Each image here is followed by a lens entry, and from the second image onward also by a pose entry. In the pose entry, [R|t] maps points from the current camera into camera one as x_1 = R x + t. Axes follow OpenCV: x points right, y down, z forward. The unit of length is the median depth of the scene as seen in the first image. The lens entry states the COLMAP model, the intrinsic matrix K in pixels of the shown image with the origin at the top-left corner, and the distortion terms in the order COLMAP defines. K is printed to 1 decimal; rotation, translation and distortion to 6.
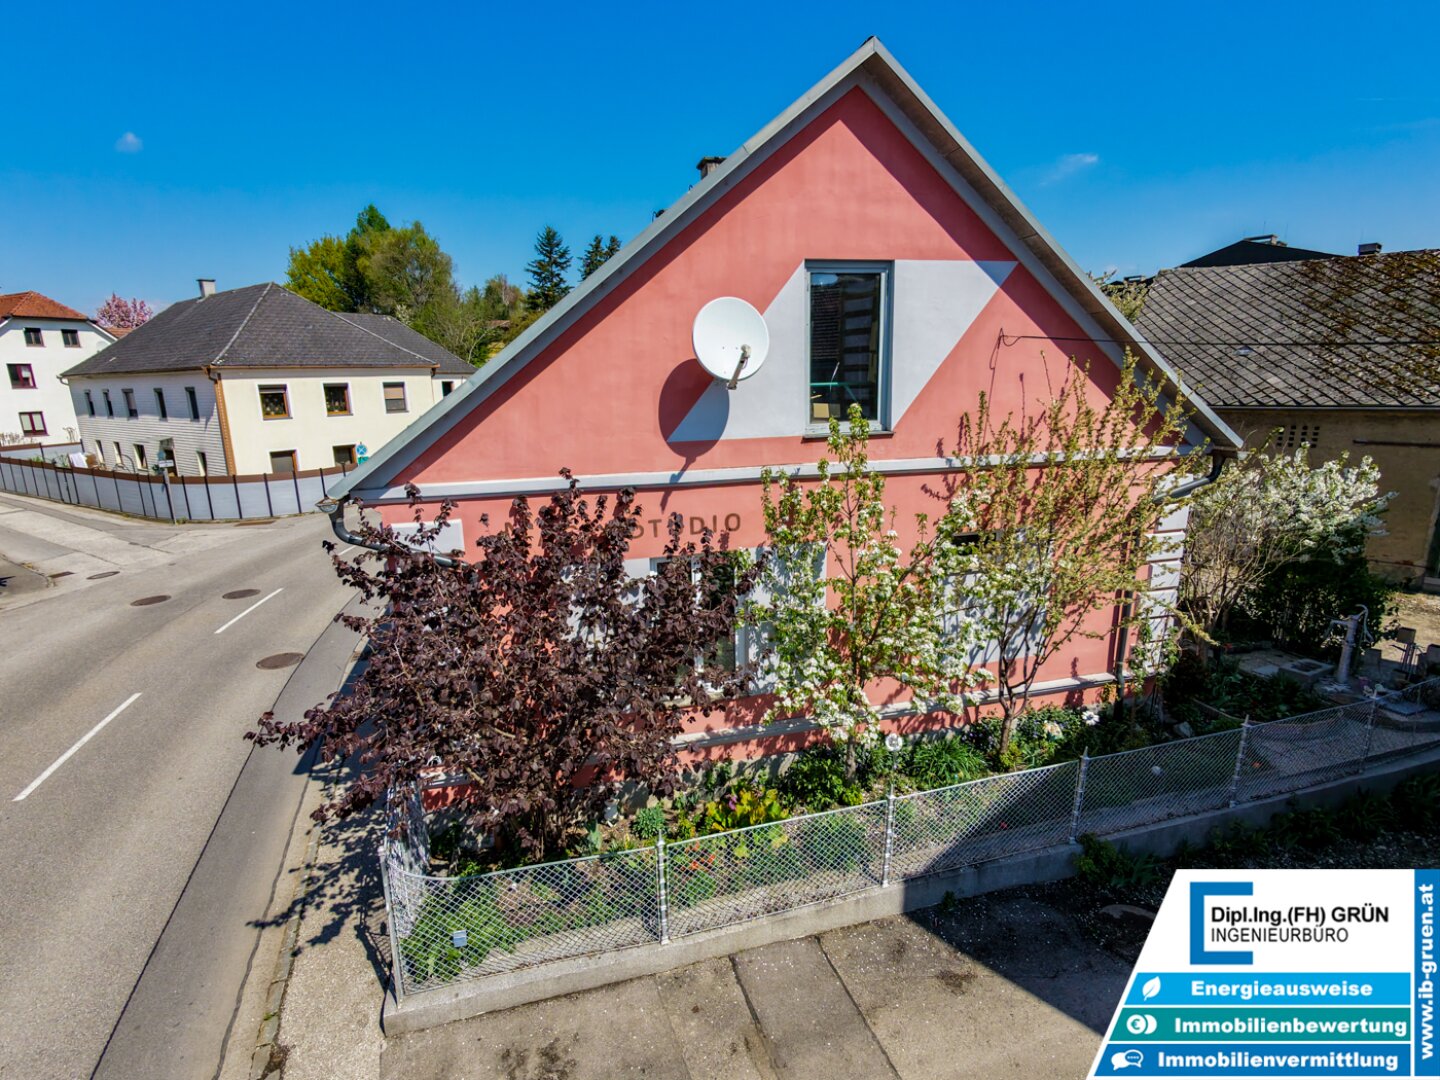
lens RADIAL K [[685.4, 0, 717.0], [0, 685.4, 534.5], [0, 0, 1]] dist [-0.001219, 0.000672]
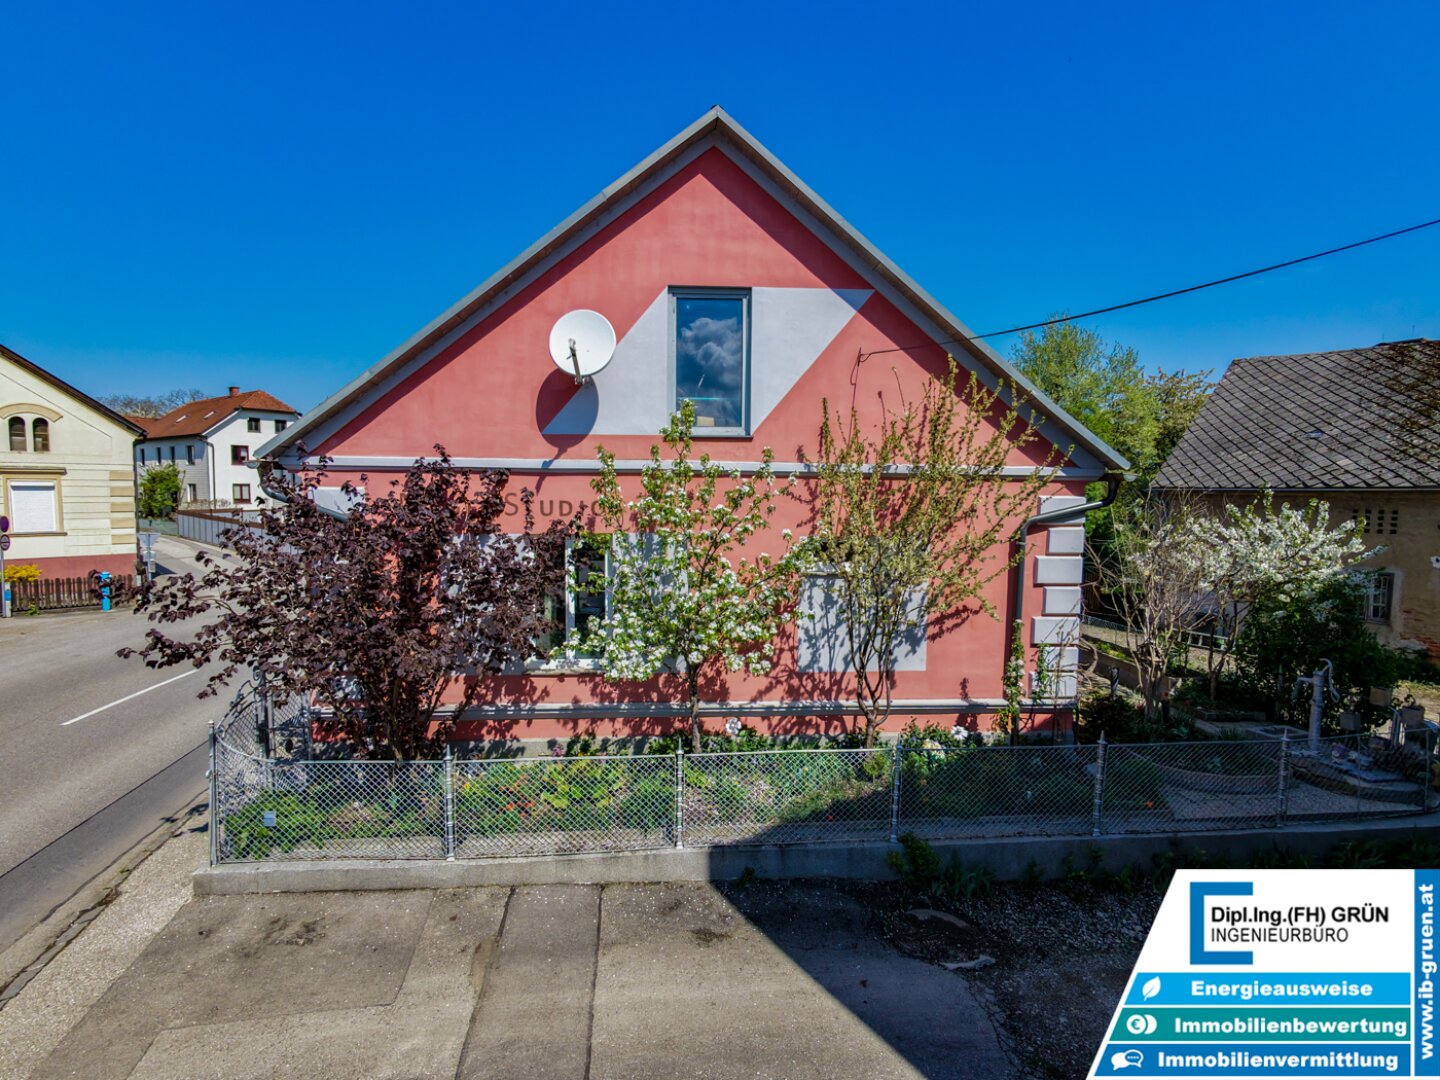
lens RADIAL K [[678.0, 0, 757.5], [0, 678.0, 552.9], [0, 0, 1]] dist [0.021701, -0.014889]
pose [[0.982755, 0.043725, -0.179671, 0.442205], [-0.070031, 0.987273, -0.142786, 0.180250], [0.171141, 0.152907, 0.973309, -0.035369]]
